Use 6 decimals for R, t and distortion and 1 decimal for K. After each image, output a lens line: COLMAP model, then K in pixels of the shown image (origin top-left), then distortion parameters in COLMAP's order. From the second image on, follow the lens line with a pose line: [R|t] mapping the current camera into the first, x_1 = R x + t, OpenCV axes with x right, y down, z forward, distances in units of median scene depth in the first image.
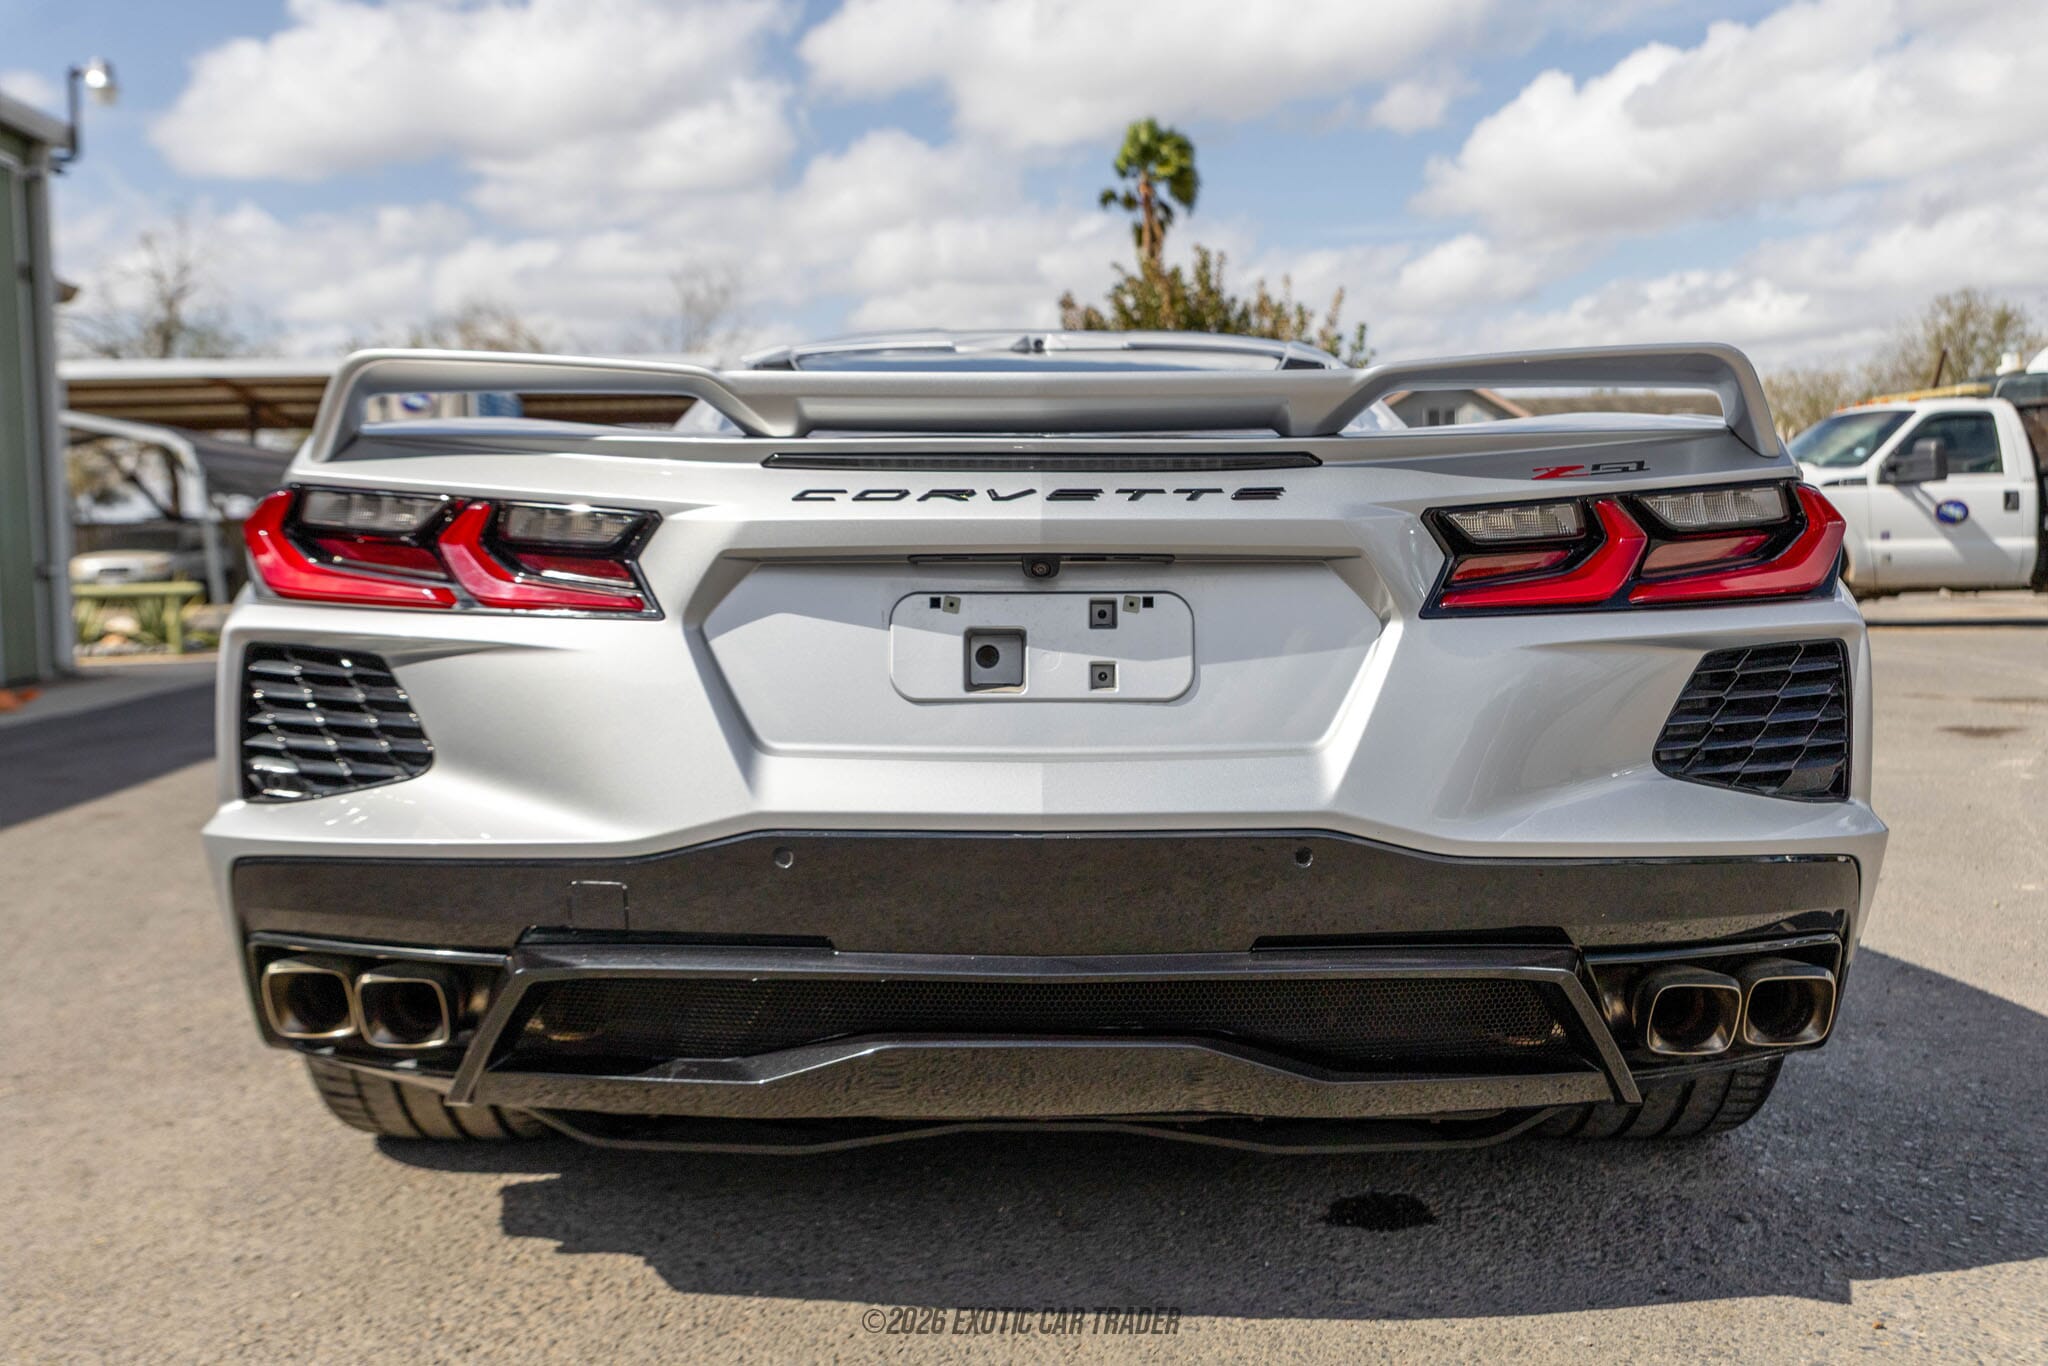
lens RADIAL K [[2029.3, 0, 1023.0], [0, 2029.3, 617.5], [0, 0, 1]] dist [-0.039118, 0.010169]
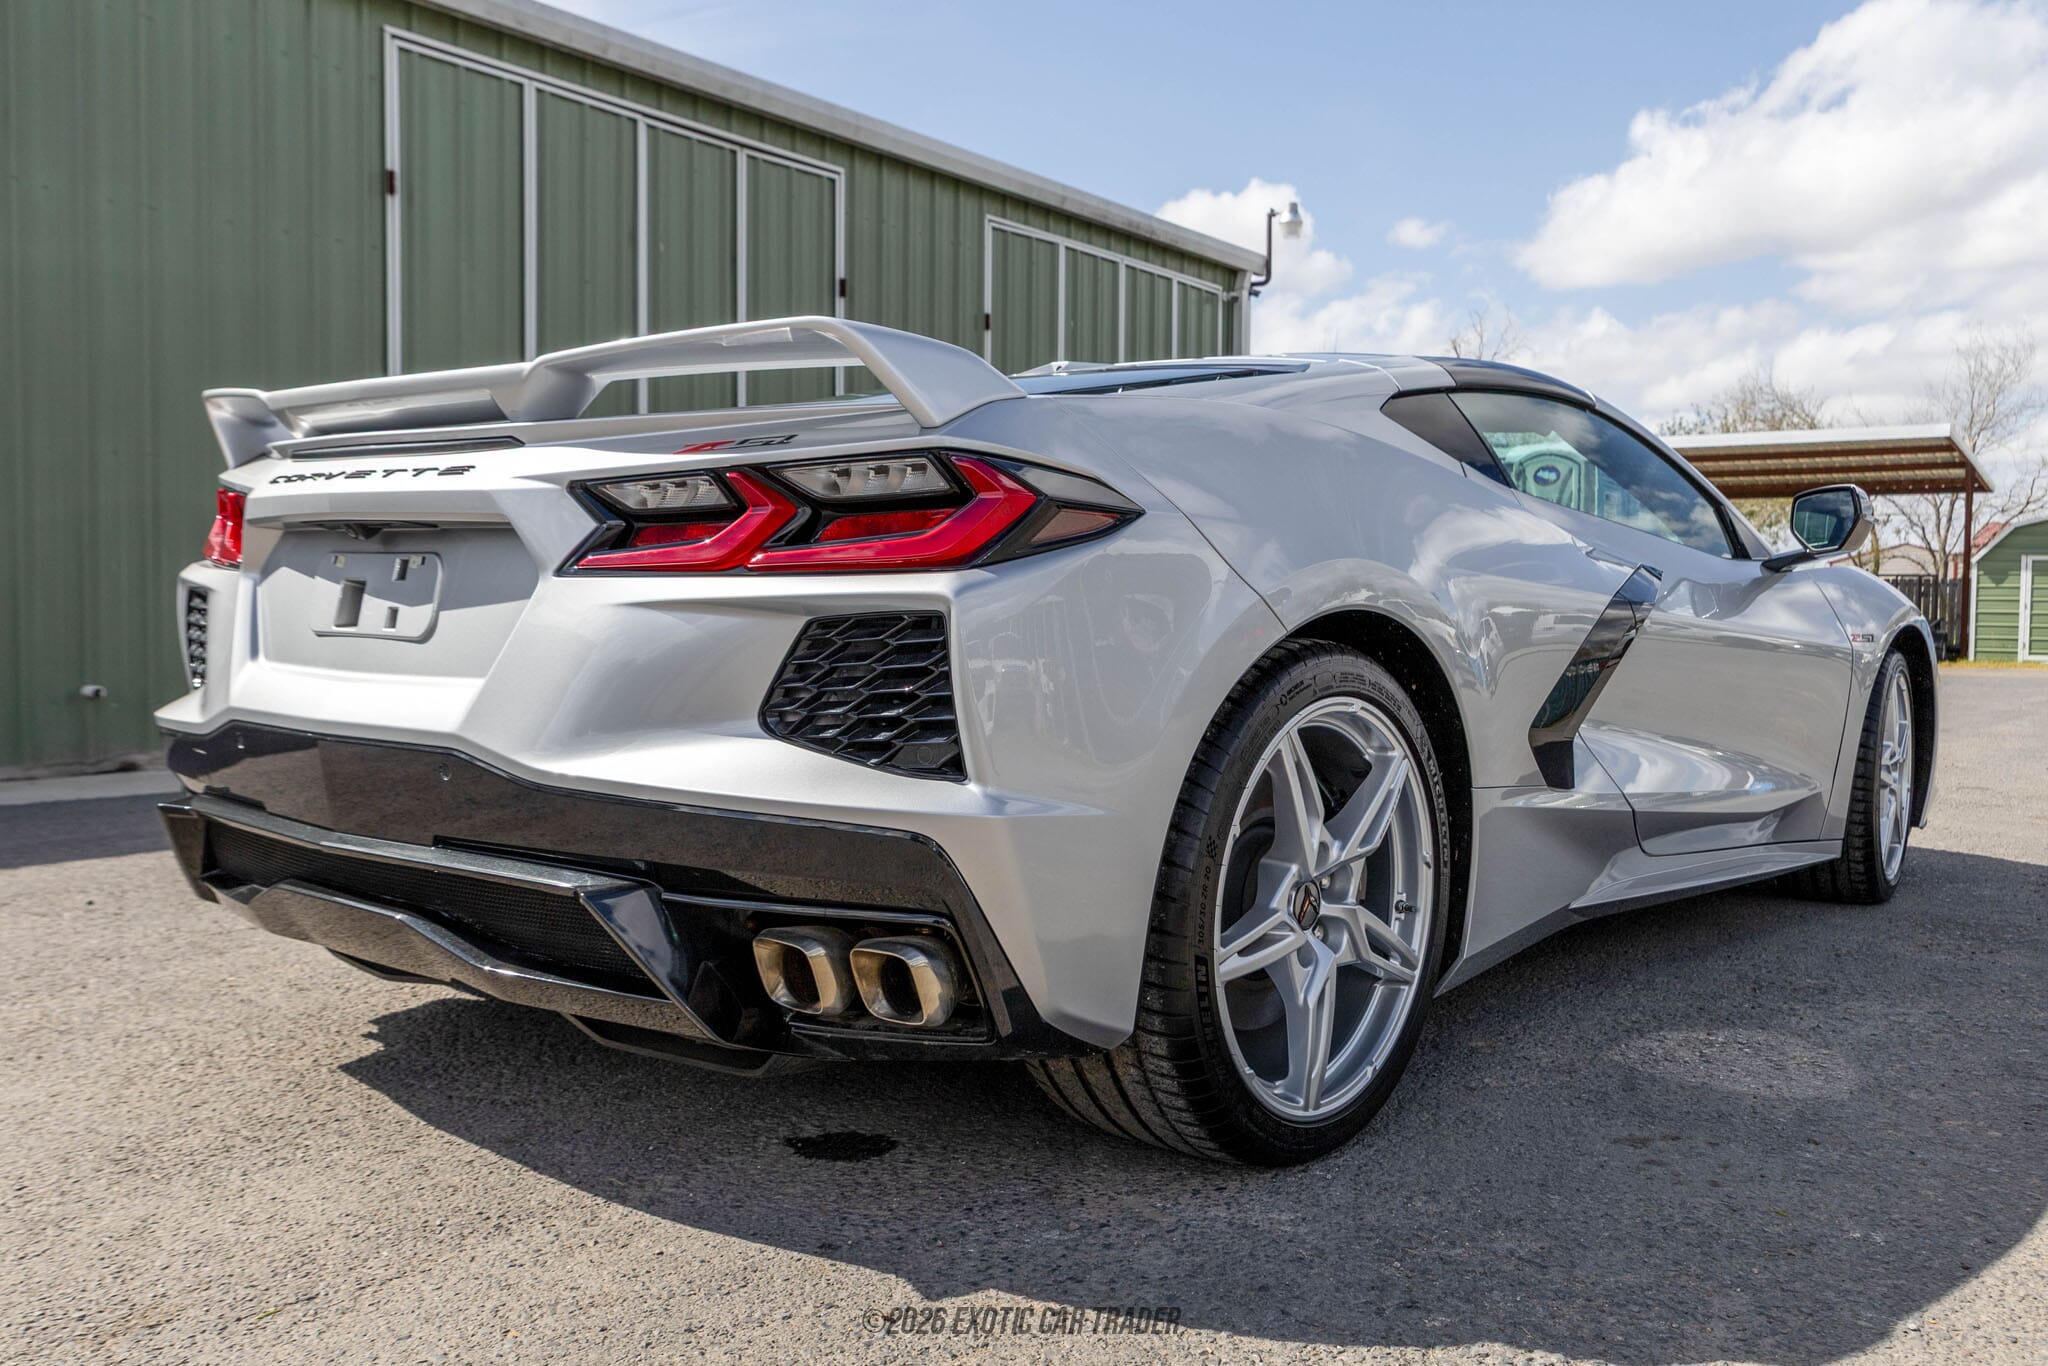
lens RADIAL K [[1774.2, 0, 1024.0], [0, 1774.2, 683.0], [0, 0, 1]] dist [-0.023125, -0.004407]
pose [[0.778500, 0.051451, -0.625532, 0.964557], [-0.046935, 0.998616, 0.023725, 0.022752], [0.625887, 0.010889, 0.779838, 0.357187]]
